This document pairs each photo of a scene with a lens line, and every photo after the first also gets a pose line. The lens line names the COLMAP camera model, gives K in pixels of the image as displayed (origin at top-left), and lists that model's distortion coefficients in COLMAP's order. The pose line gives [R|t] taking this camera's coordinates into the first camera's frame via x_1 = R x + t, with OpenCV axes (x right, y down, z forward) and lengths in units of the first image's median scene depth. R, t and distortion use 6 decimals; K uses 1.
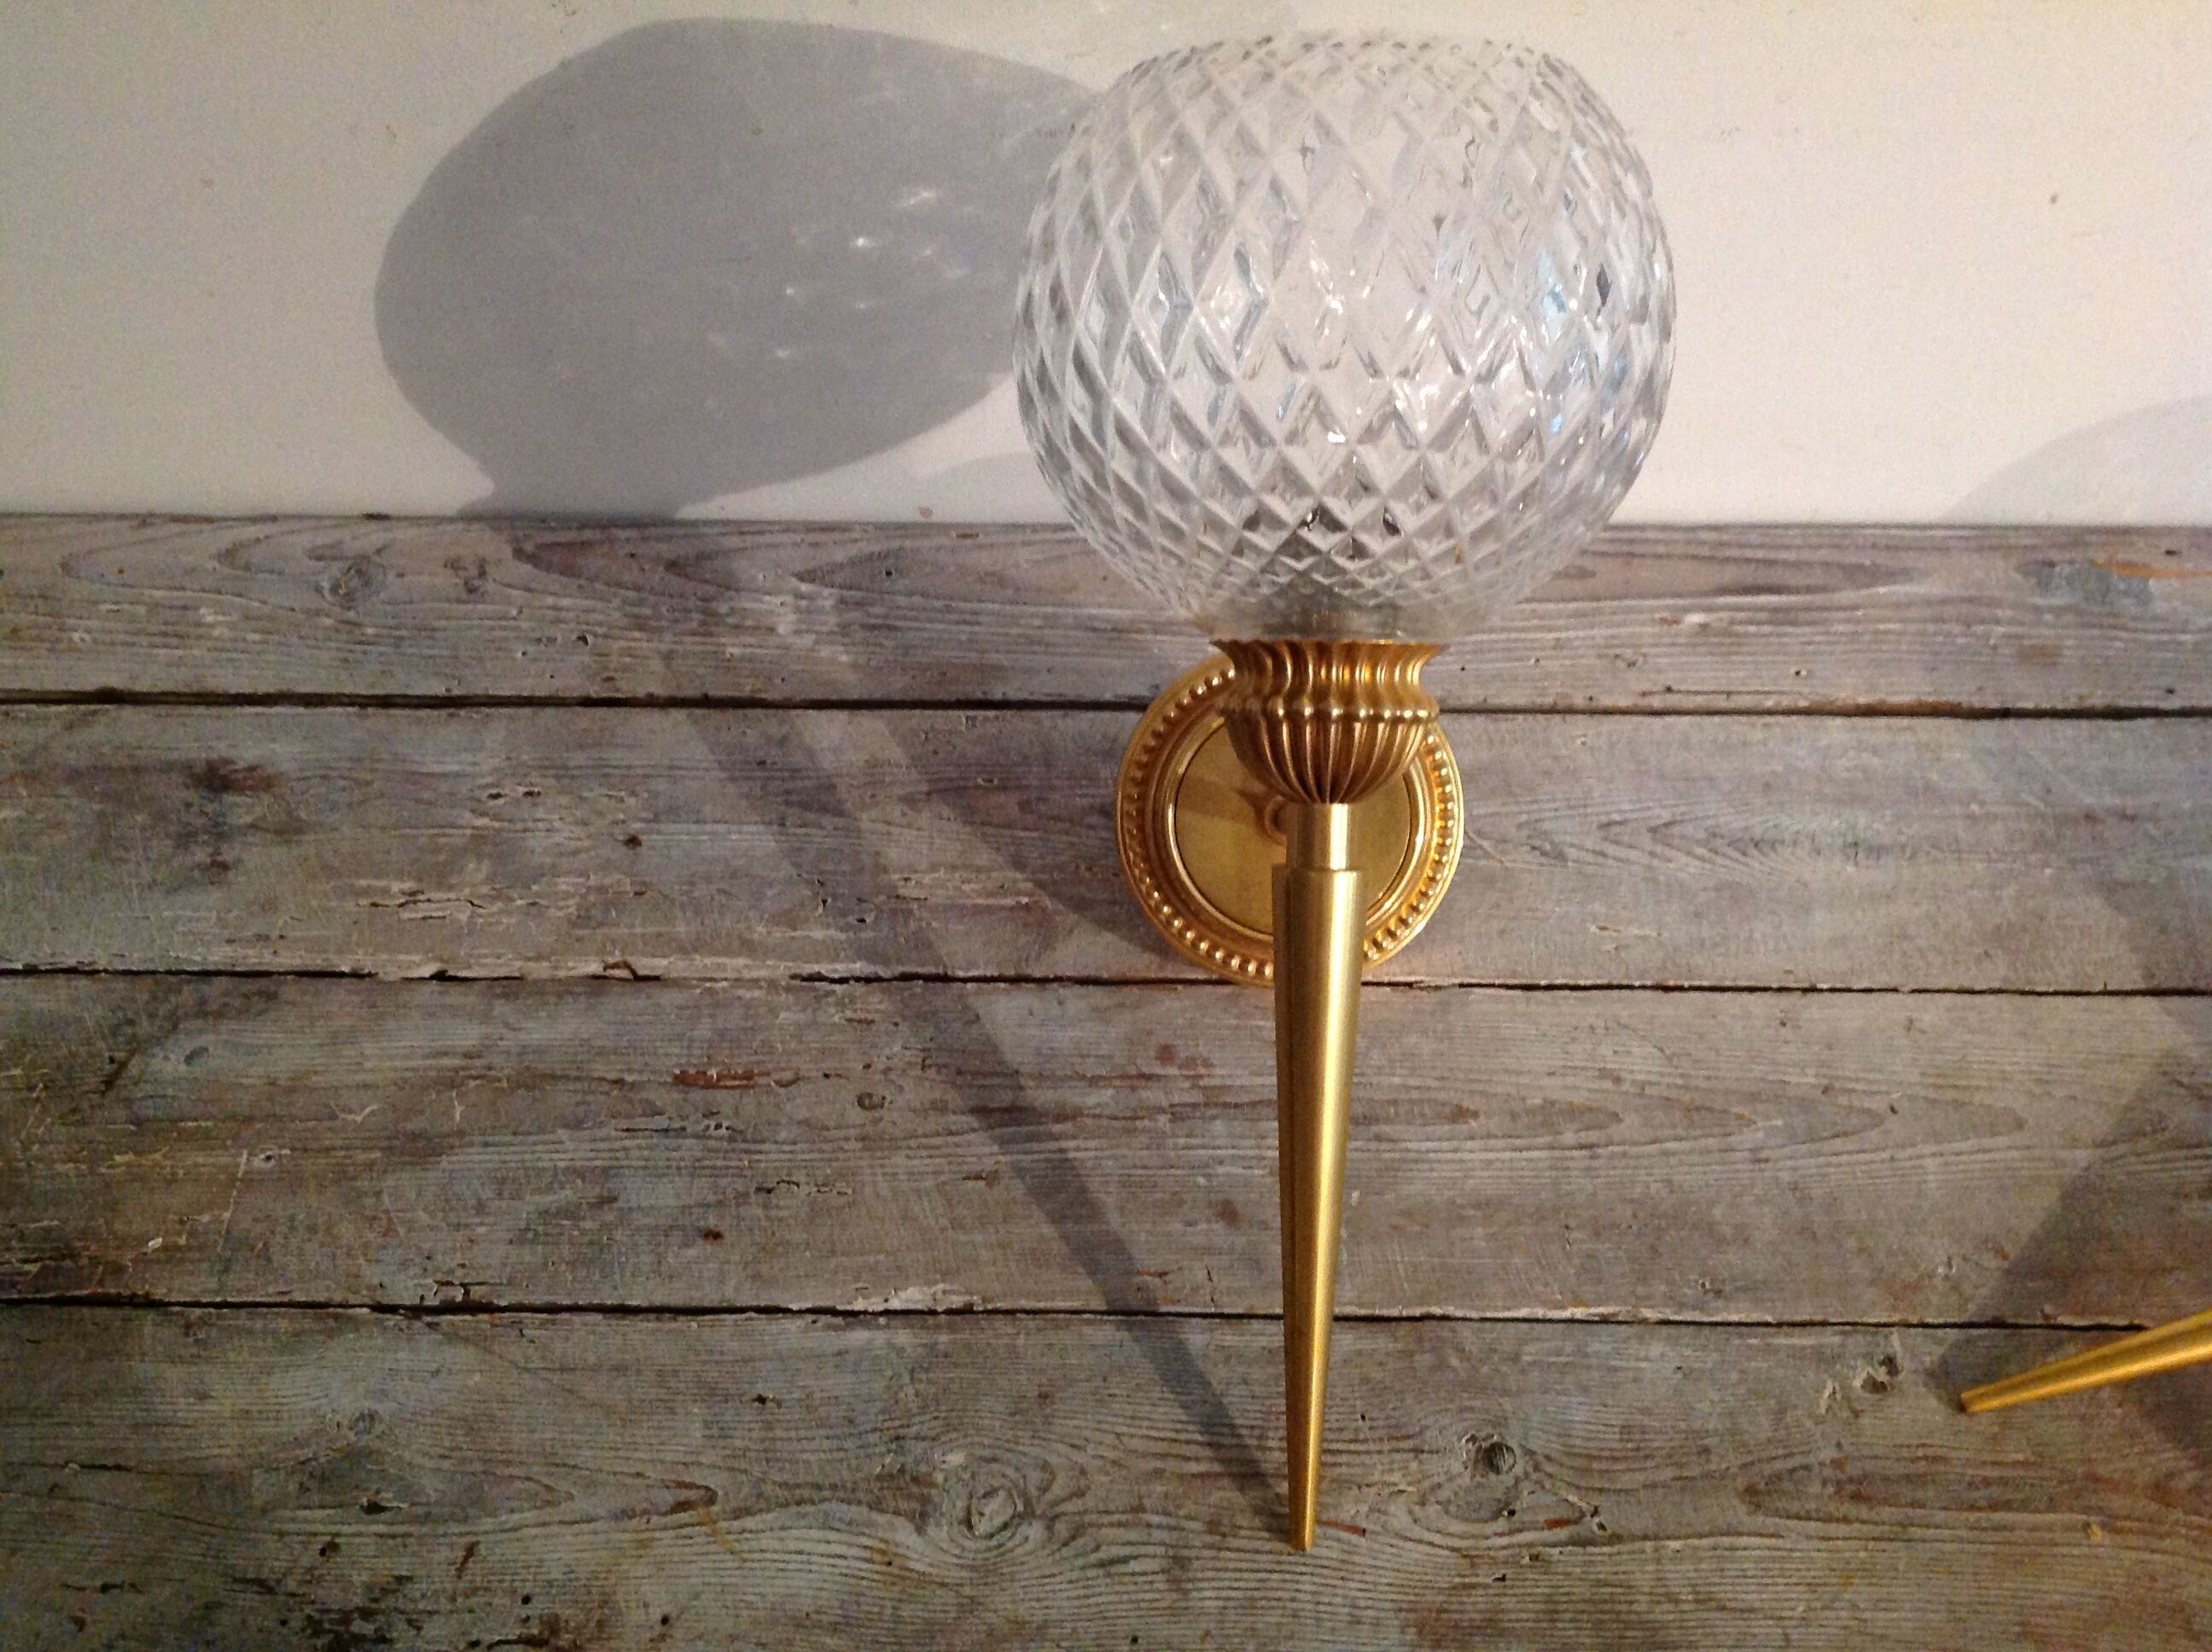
lens RADIAL K [[2171.9, 0, 1107.6], [0, 2171.9, 788.8], [0, 0, 1]] dist [0.159115, -0.393779]
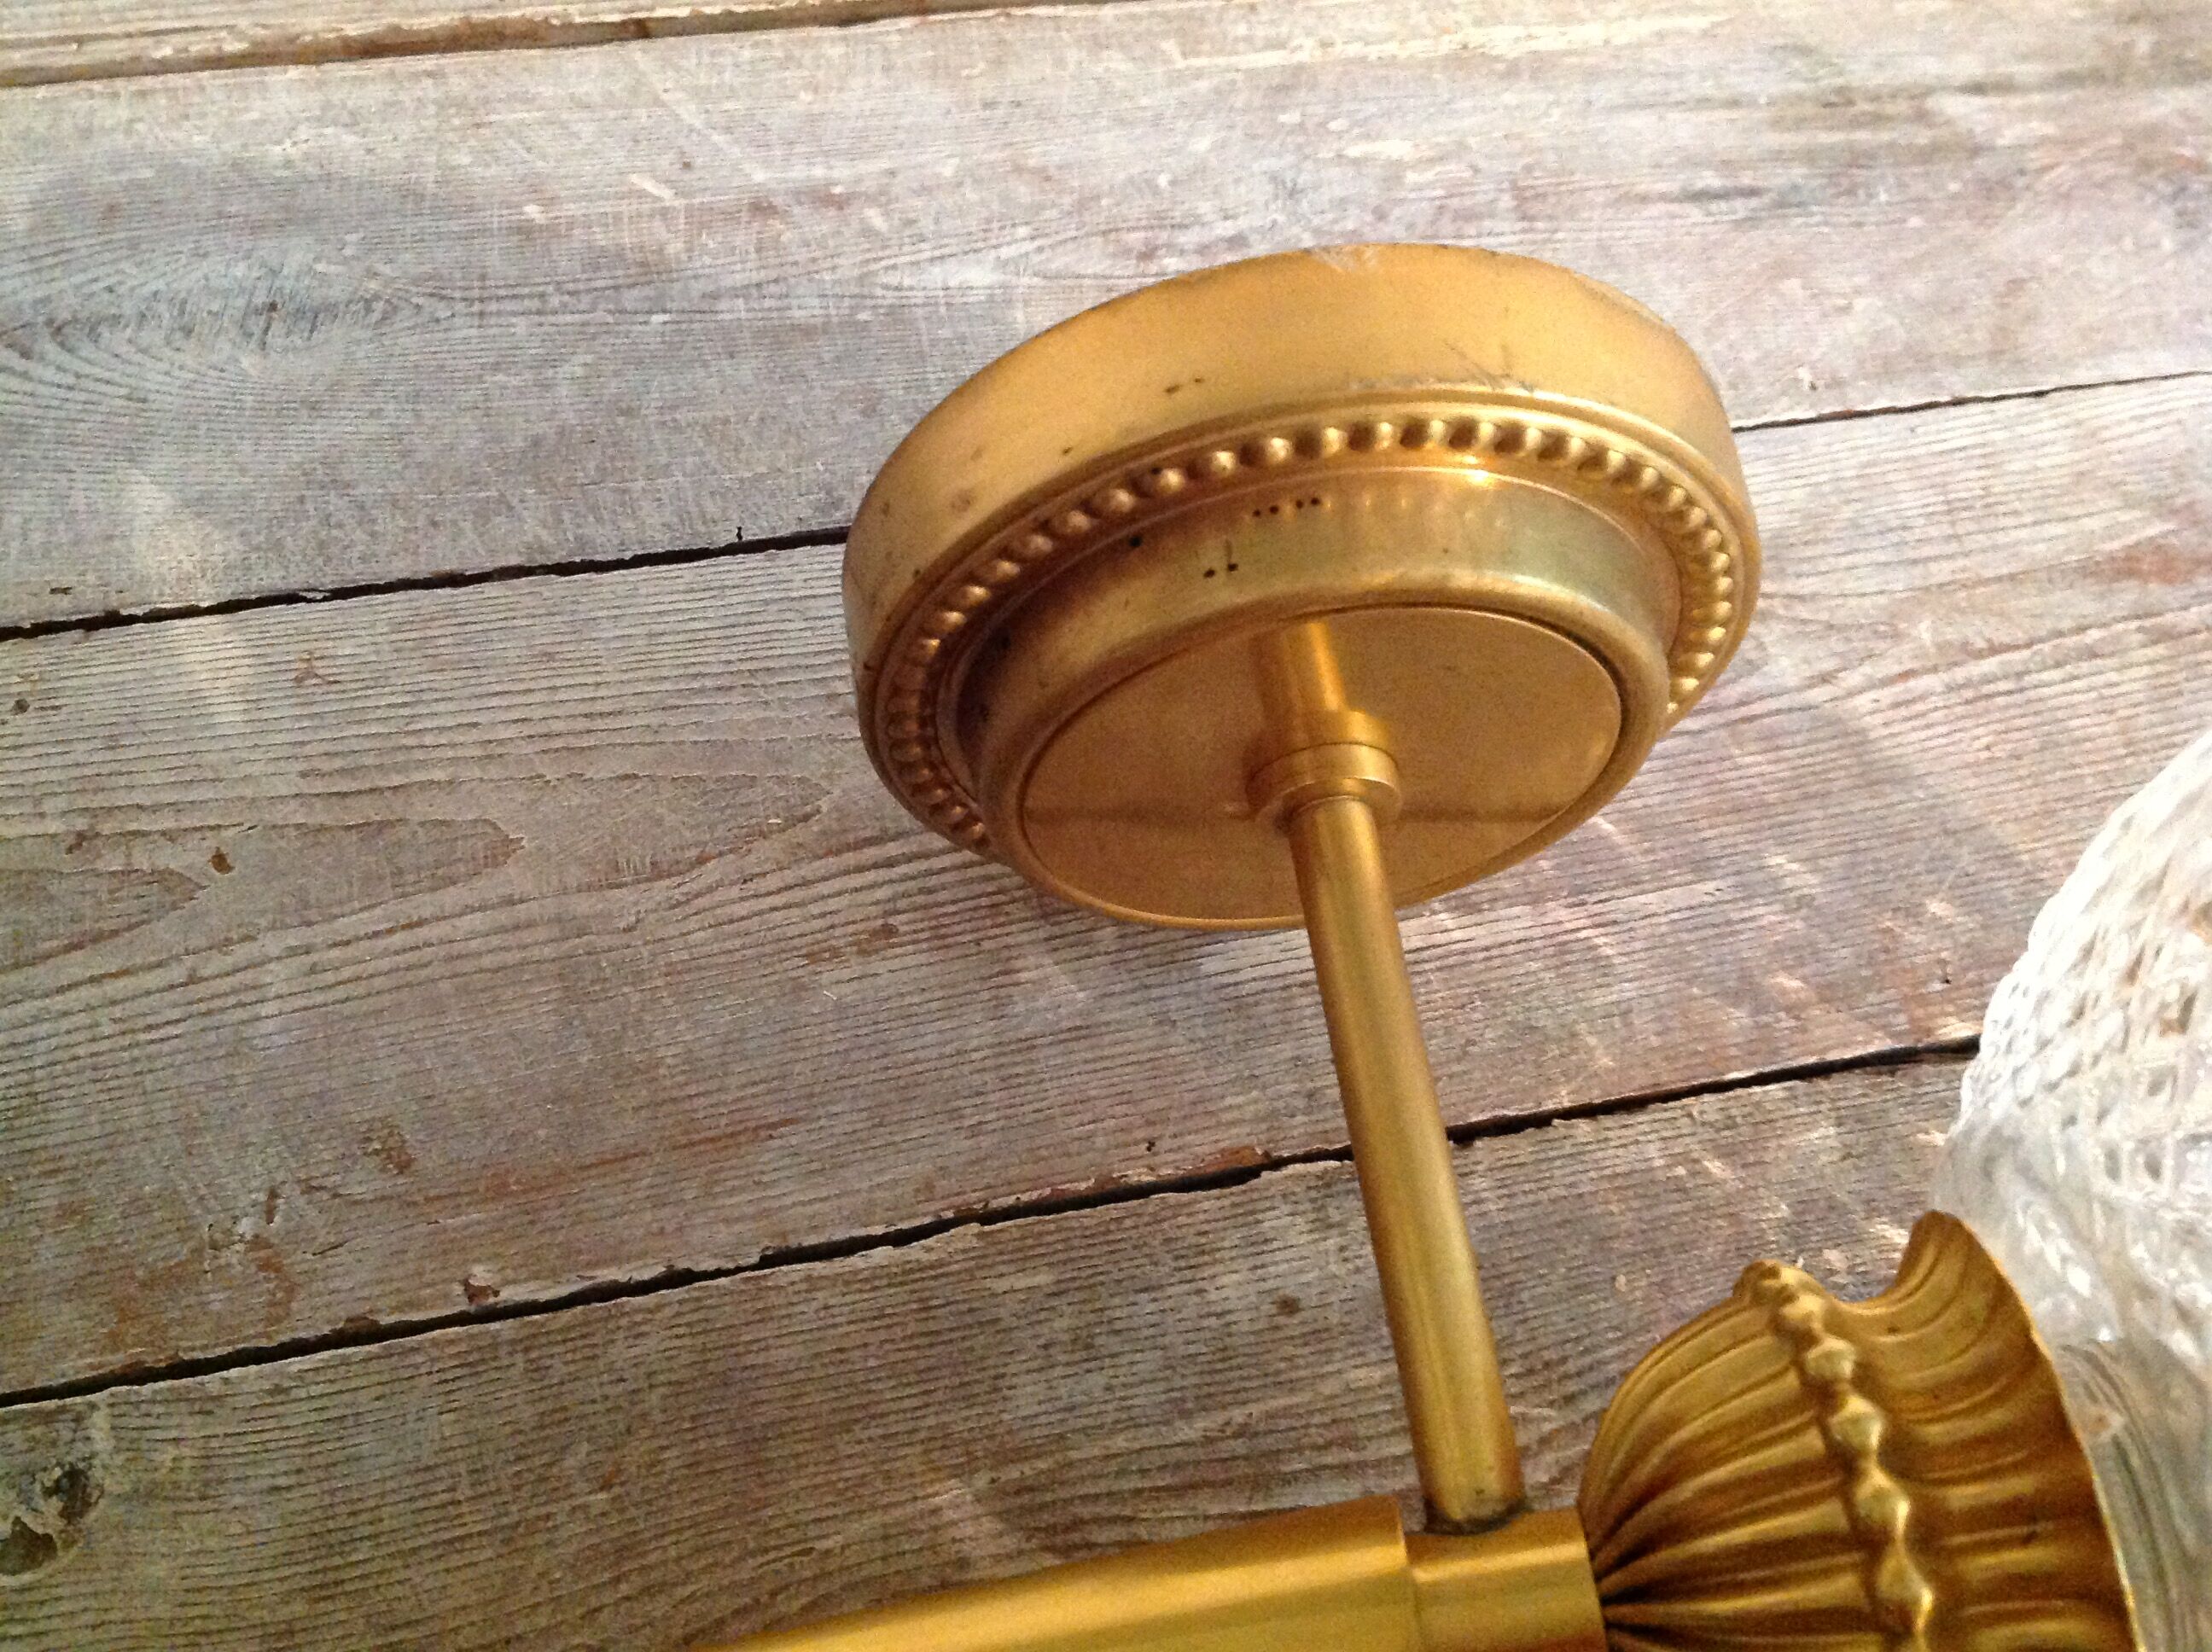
lens RADIAL K [[2193.6, 0, 1113.1], [0, 2193.6, 822.3], [0, 0, 1]] dist [0.120539, -0.322621]
pose [[0.966041, -0.154965, 0.206762, 0.470306], [0.117193, 0.975935, 0.183895, 0.079546], [-0.230283, -0.153420, 0.960954, 0.553938]]
